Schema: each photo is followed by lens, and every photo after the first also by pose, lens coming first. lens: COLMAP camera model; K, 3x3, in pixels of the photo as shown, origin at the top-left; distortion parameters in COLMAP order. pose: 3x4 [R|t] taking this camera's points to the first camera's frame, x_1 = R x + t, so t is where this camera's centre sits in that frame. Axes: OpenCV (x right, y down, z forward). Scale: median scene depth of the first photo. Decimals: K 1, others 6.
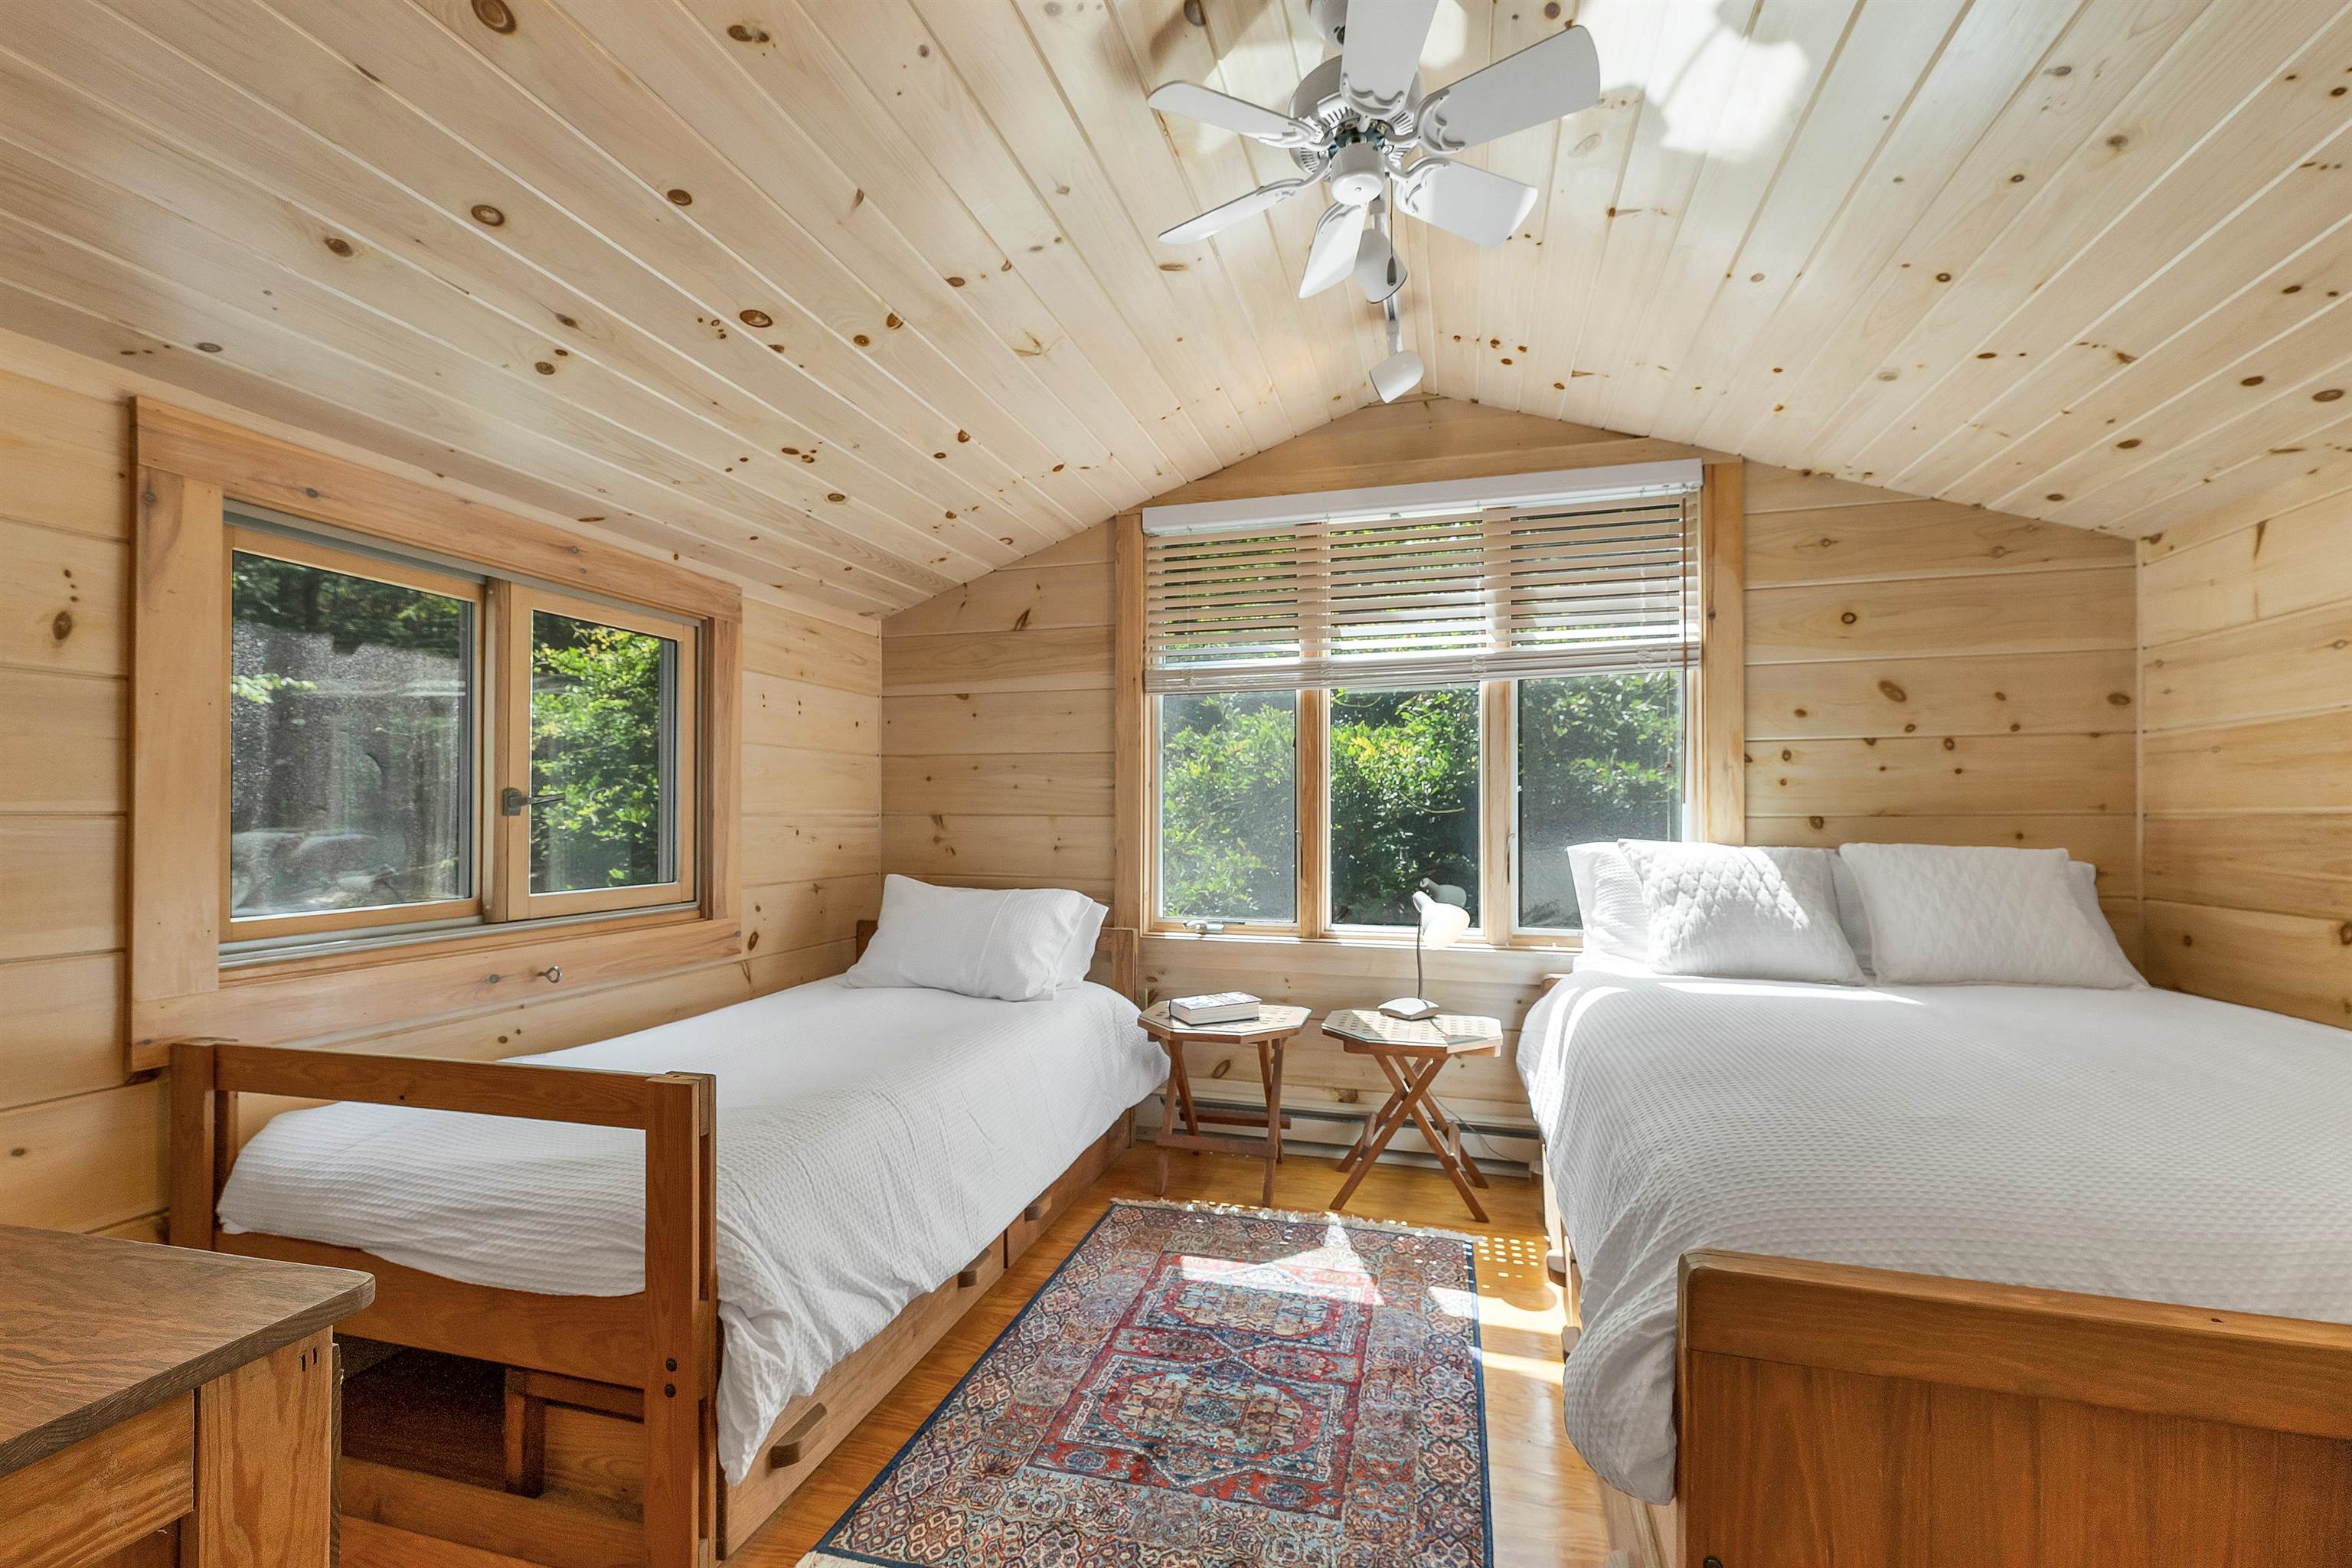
lens RADIAL K [[985.8, 0, 1176.9], [0, 985.8, 793.0], [0, 0, 1]] dist [0.001345, 0.000415]
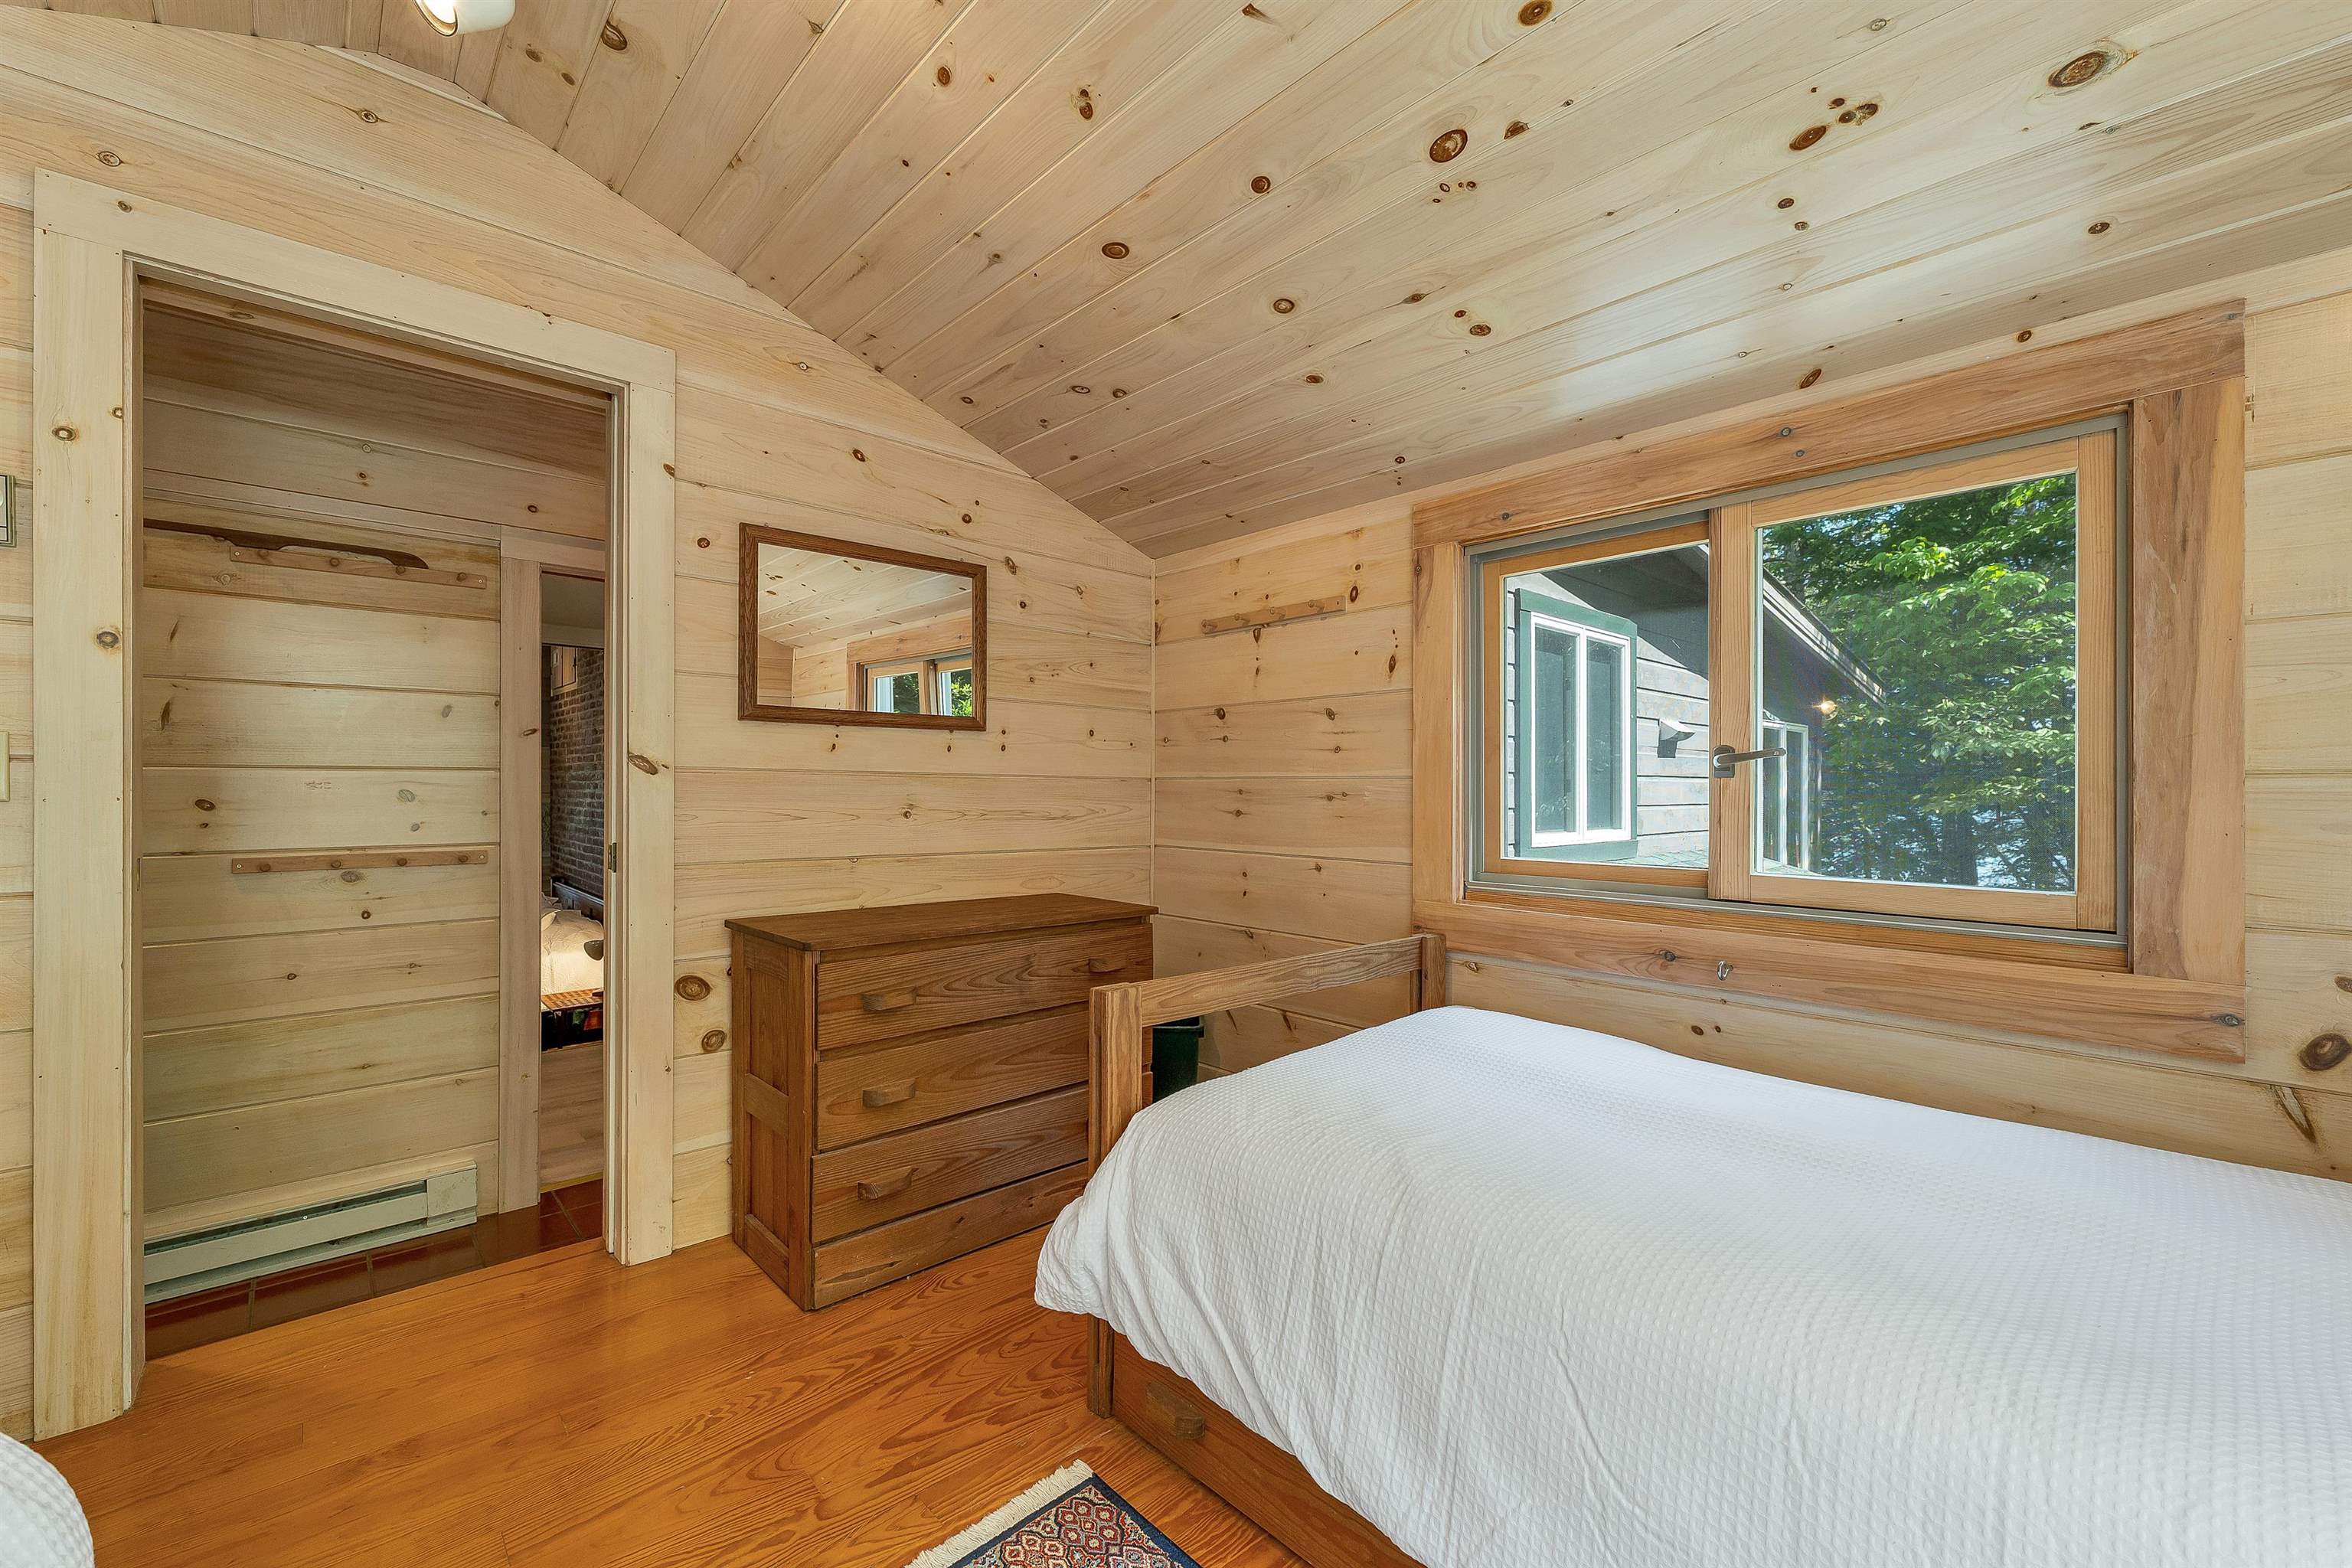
lens RADIAL K [[958.0, 0, 1176.4], [0, 958.0, 796.0], [0, 0, 1]] dist [0.000572, 0.000170]
pose [[-0.530898, 0.013514, -0.847328, 0.274615], [0.018278, 0.999823, 0.004495, 0.024993], [0.847238, -0.013101, -0.531051, 0.966303]]
